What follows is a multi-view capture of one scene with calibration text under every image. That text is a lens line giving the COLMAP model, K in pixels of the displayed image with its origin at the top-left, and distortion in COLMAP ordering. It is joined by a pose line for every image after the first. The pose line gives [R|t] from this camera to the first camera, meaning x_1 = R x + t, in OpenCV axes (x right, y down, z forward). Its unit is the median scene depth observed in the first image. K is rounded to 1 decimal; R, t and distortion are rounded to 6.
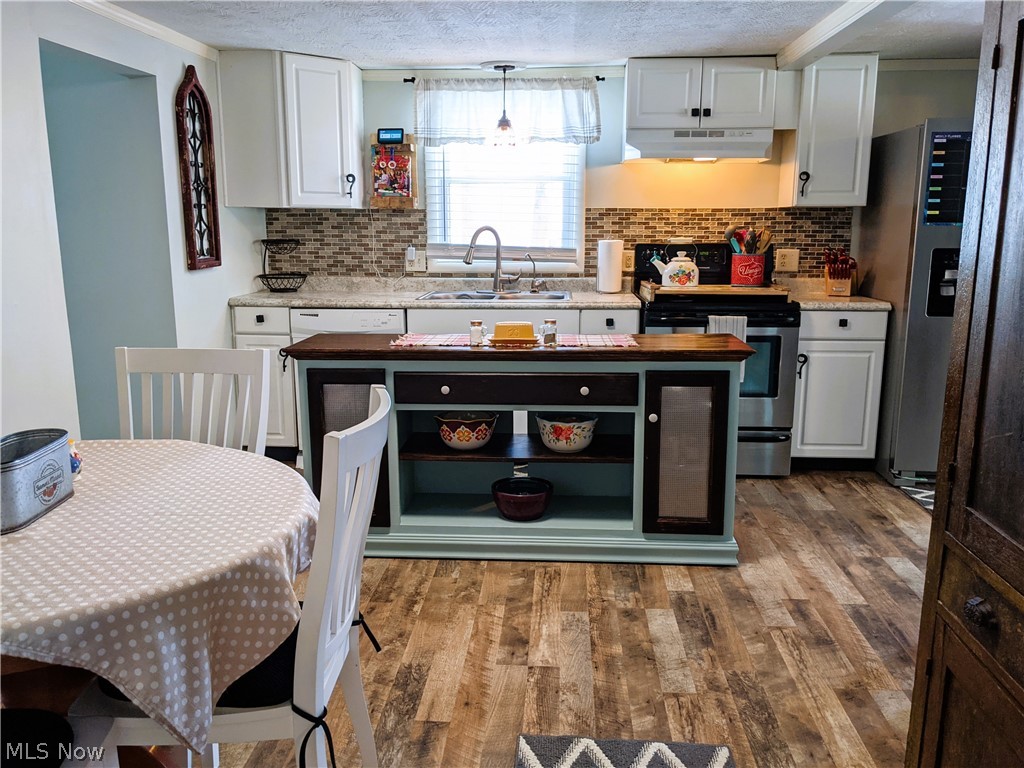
lens RADIAL K [[847.8, 0, 490.6], [0, 847.8, 387.4], [0, 0, 1]] dist [0.189058, -0.611232]
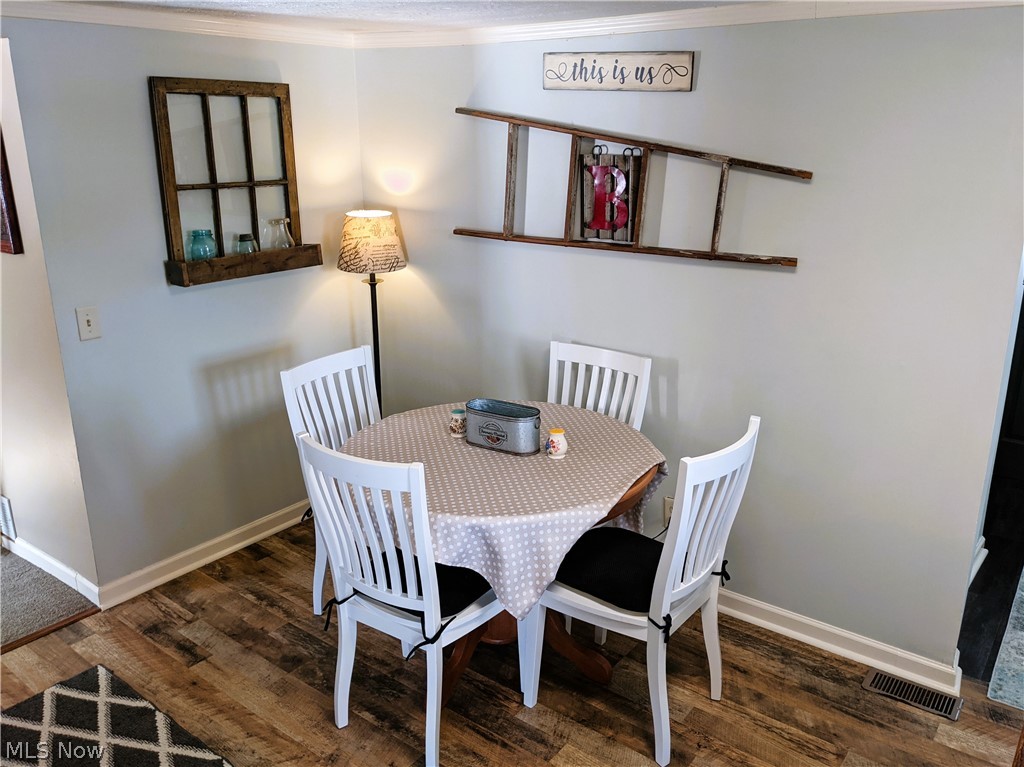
lens RADIAL K [[825.7, 0, 508.5], [0, 825.7, 381.6], [0, 0, 1]] dist [0.072410, -0.122616]
pose [[-0.547610, 0.243663, -0.800470, 0.338869], [-0.156129, 0.910102, 0.383845, -0.223825], [0.822039, 0.335174, -0.460338, 0.620841]]
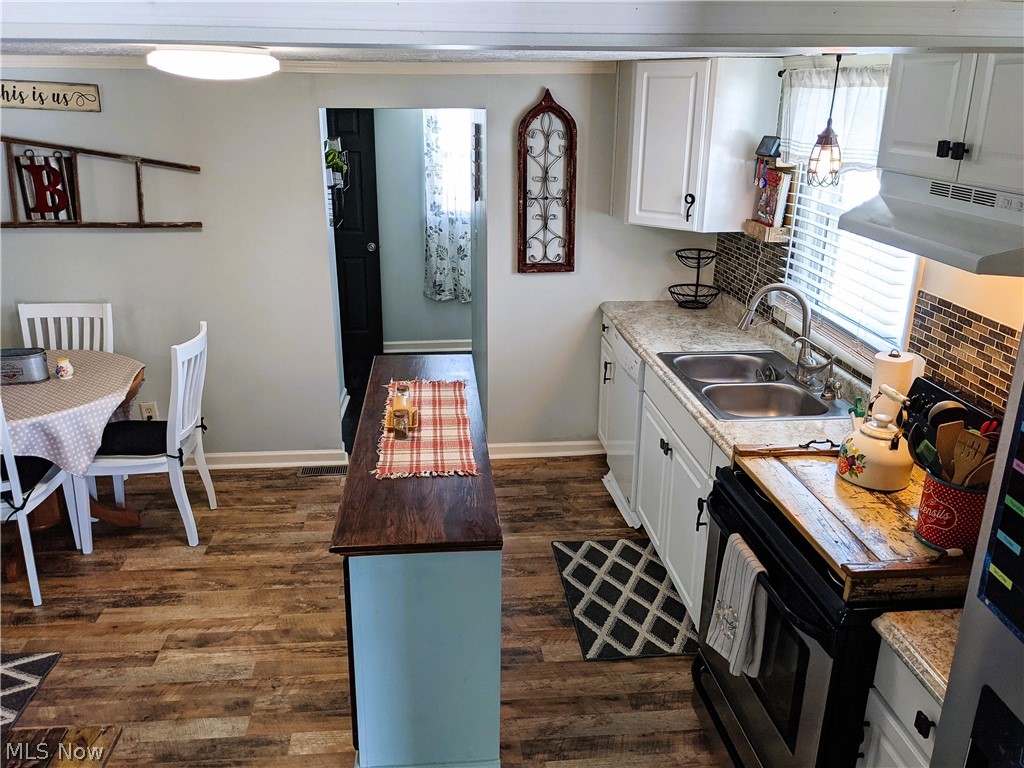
lens RADIAL K [[825.7, 0, 508.5], [0, 825.7, 382.1], [0, 0, 1]] dist [0.072410, -0.122616]
pose [[0.166613, 0.321671, -0.932077, 0.608968], [-0.197698, 0.936993, 0.288028, -0.261802], [0.966000, 0.136281, 0.219709, 0.633679]]
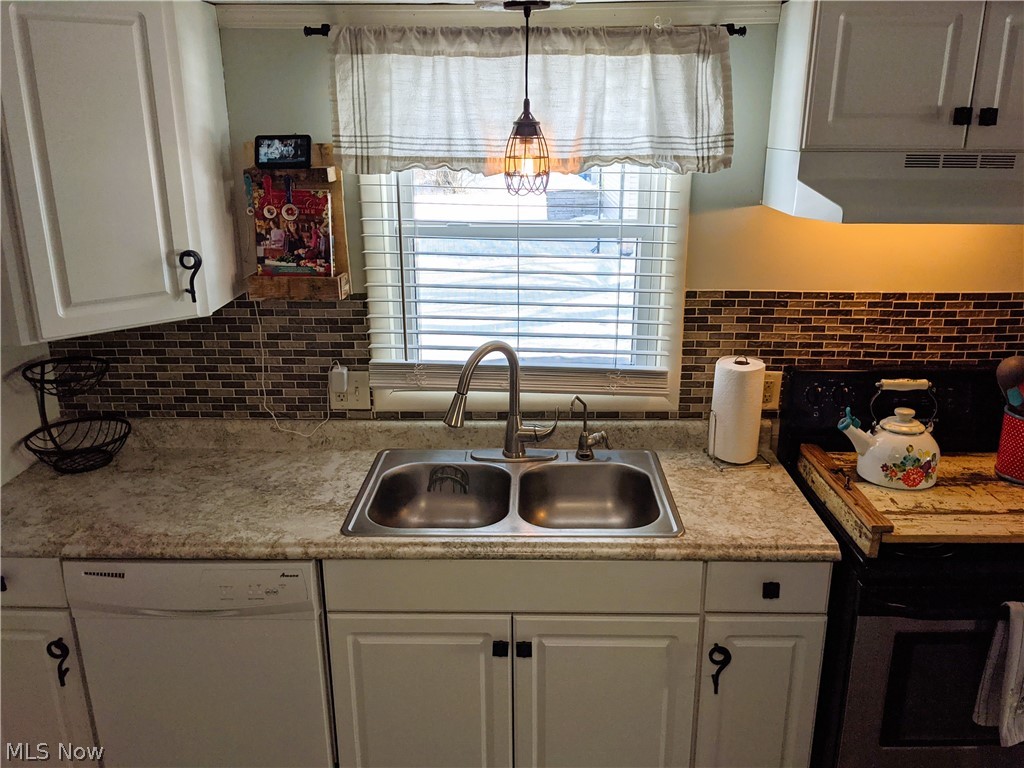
lens RADIAL K [[825.7, 0, 508.5], [0, 825.7, 382.1], [0, 0, 1]] dist [0.072410, -0.122616]
pose [[0.998714, -0.017668, 0.047515, -0.017182], [0.012247, 0.993627, 0.112055, -0.215565], [-0.049192, -0.111329, 0.992565, 0.523945]]
